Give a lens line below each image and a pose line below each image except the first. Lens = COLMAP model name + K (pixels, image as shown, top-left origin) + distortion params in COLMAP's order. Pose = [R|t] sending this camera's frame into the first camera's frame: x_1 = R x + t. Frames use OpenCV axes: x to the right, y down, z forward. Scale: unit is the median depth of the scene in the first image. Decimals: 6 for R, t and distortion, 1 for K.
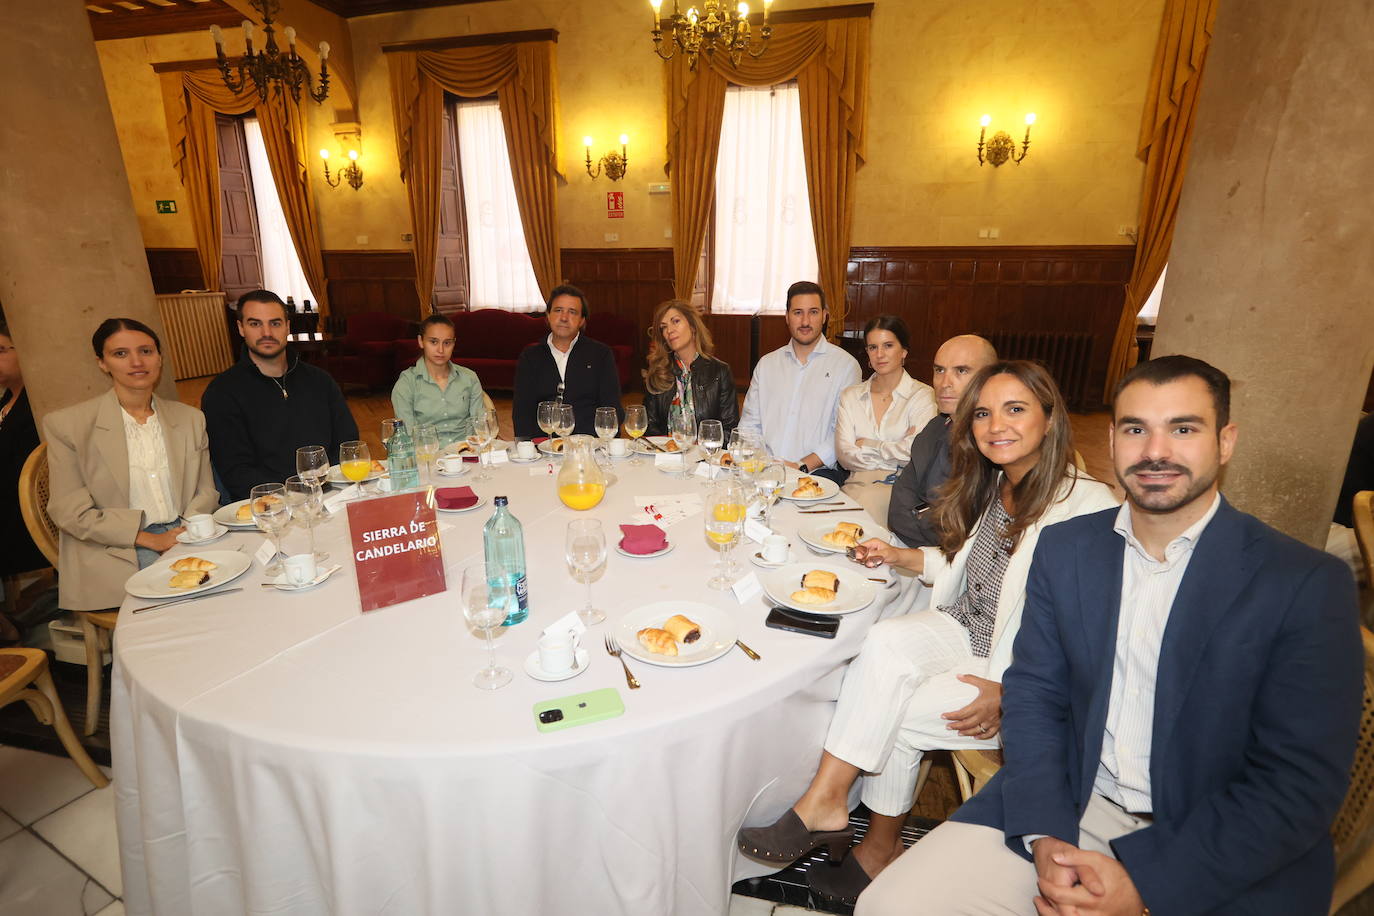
lens RADIAL K [[708.1, 0, 669.1], [0, 708.1, 473.1], [0, 0, 1]] dist [-0.006484, 0.002636]
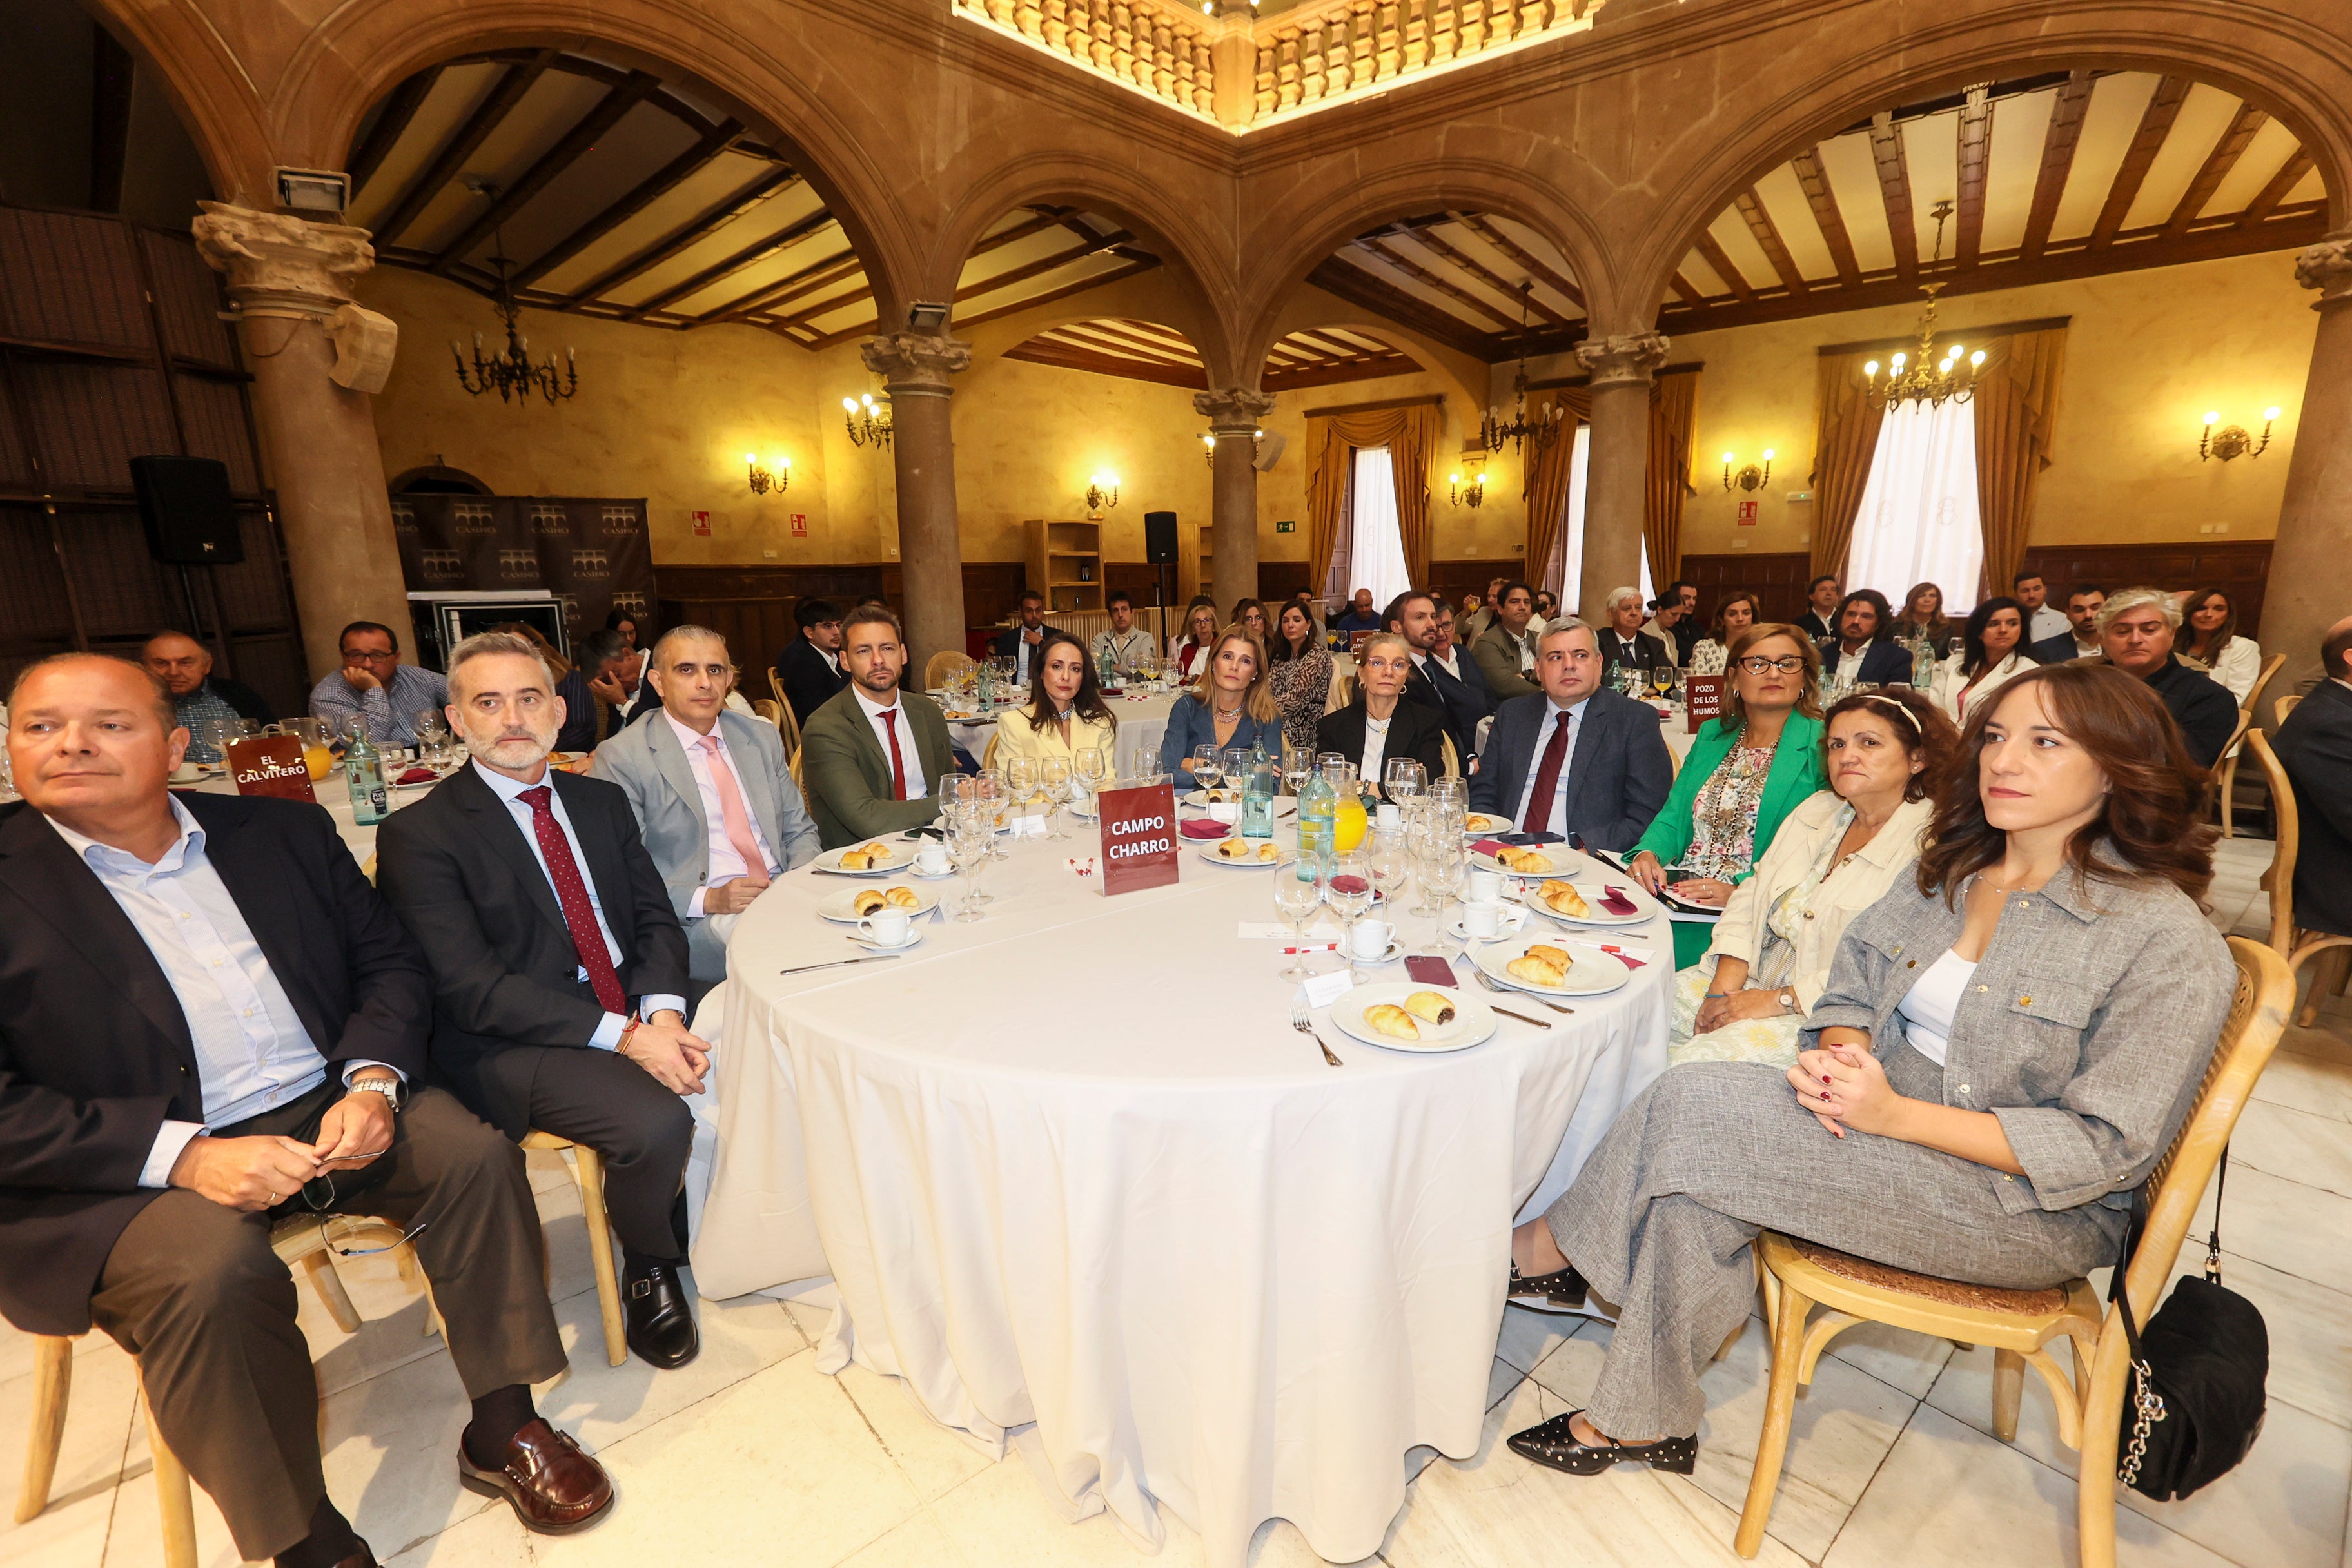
lens RADIAL K [[1028.1, 0, 1176.1], [0, 1028.1, 780.6], [0, 0, 1]] dist [-0.000767, 0.000657]
pose [[0.919664, 0.064412, -0.387388, -0.236852], [-0.101848, 0.991825, -0.076875, 0.211754], [0.379269, 0.110154, 0.918706, -0.662462]]
